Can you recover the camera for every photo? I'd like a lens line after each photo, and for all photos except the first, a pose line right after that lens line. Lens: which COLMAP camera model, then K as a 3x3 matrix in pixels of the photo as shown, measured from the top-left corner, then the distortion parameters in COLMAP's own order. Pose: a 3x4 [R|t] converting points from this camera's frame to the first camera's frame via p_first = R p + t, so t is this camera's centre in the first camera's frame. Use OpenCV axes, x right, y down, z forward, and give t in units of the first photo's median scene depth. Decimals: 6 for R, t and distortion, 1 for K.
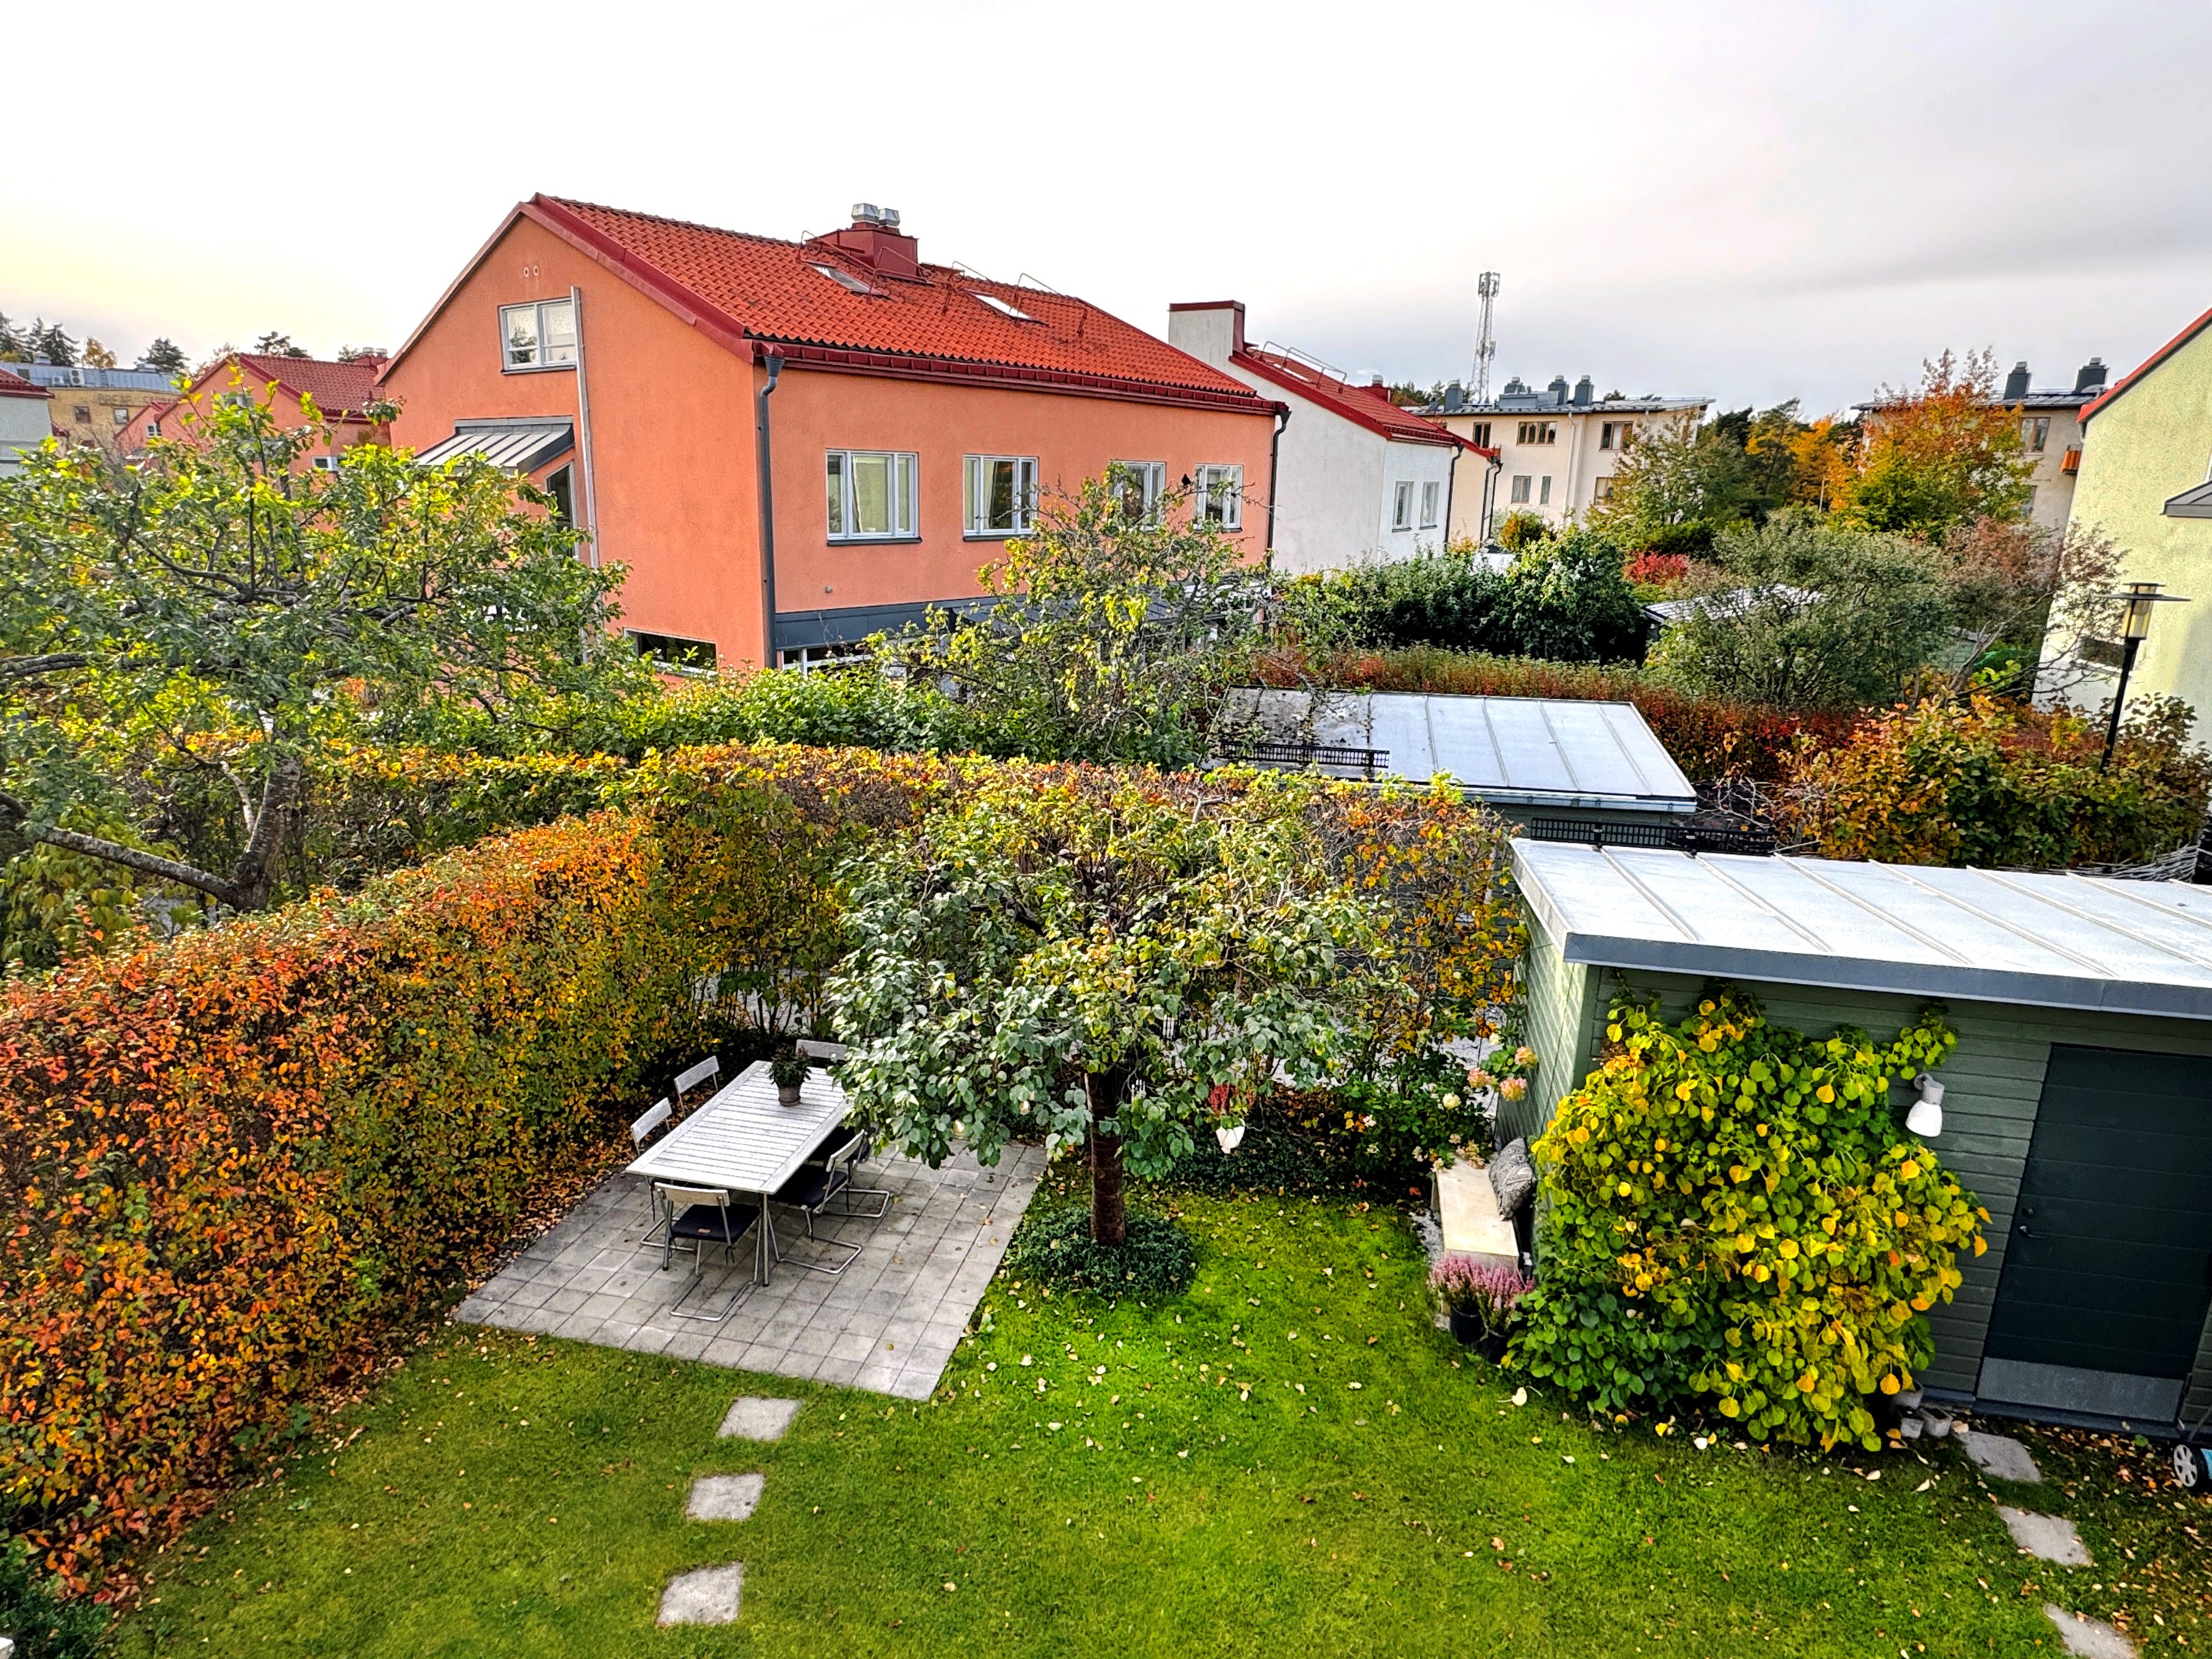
lens RADIAL K [[1288.4, 0, 1123.4], [0, 1288.4, 814.1], [0, 0, 1]] dist [0.001094, -0.001718]
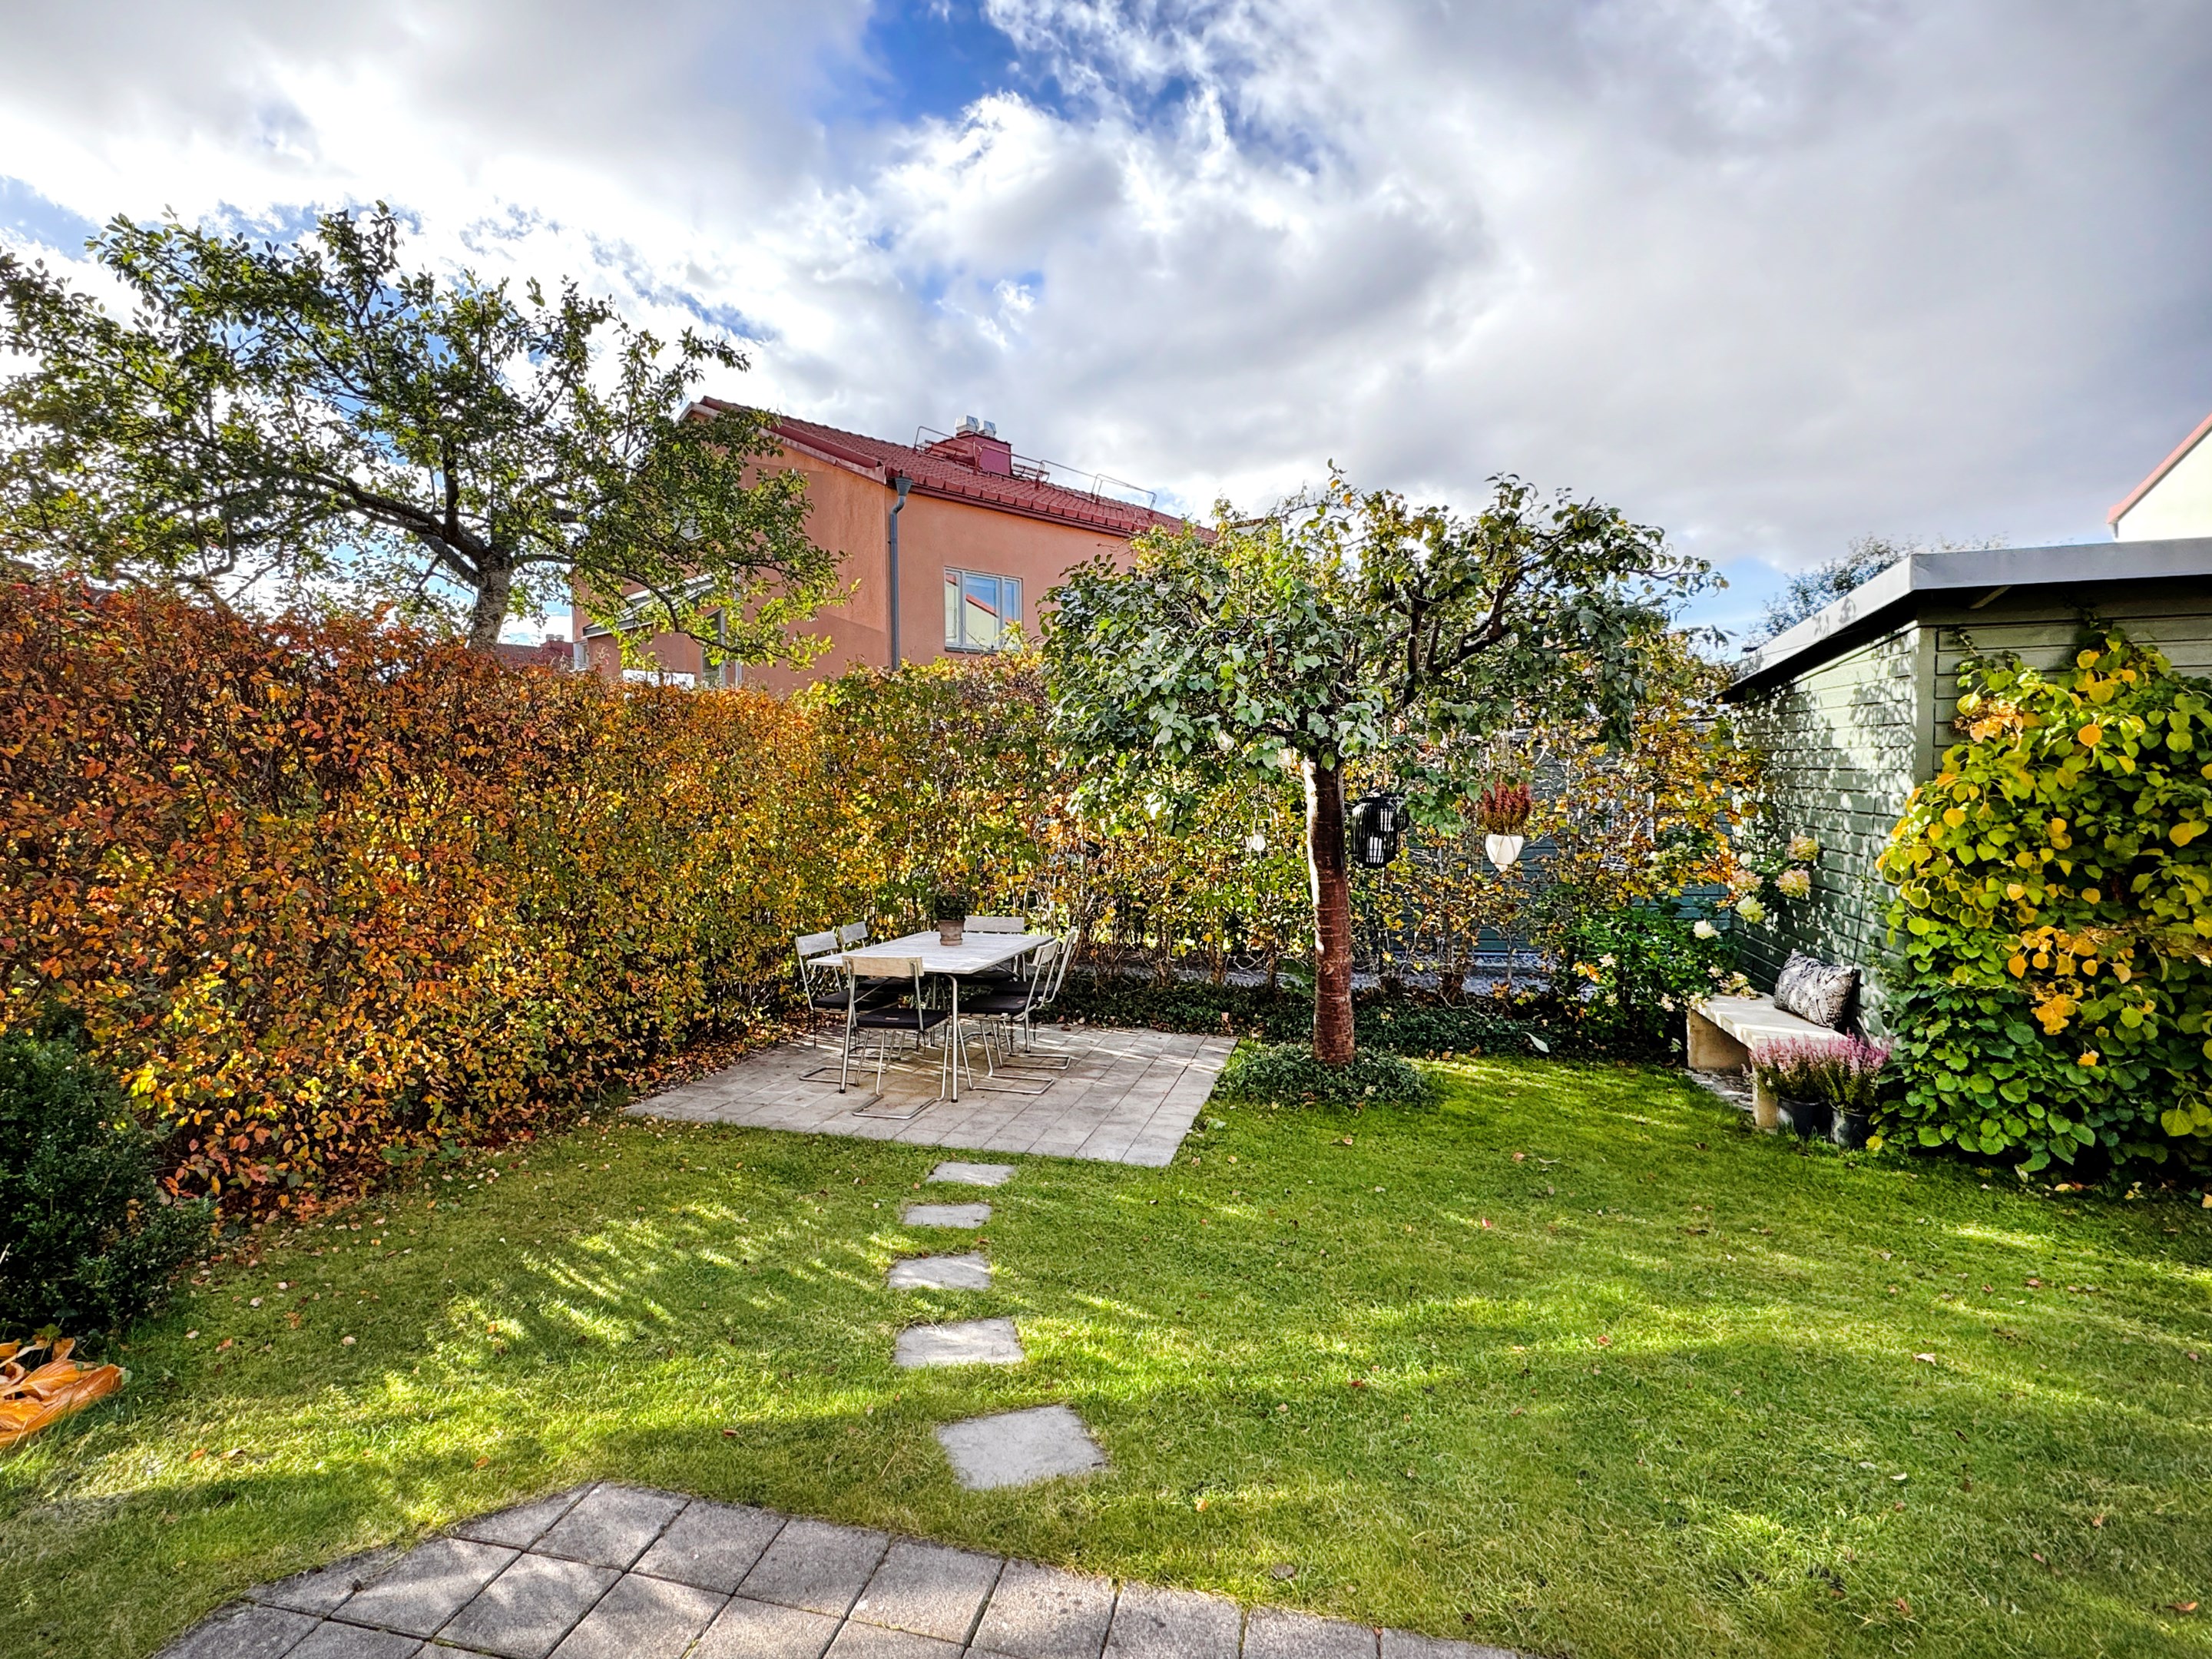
lens RADIAL K [[1117.8, 0, 1047.6], [0, 1117.8, 853.9], [0, 0, 1]] dist [0.001230, -0.001248]
pose [[0.995230, -0.039081, -0.089387, -0.153858], [0.020272, 0.979101, -0.202362, 0.395112], [0.095428, 0.199585, 0.975223, 0.246309]]
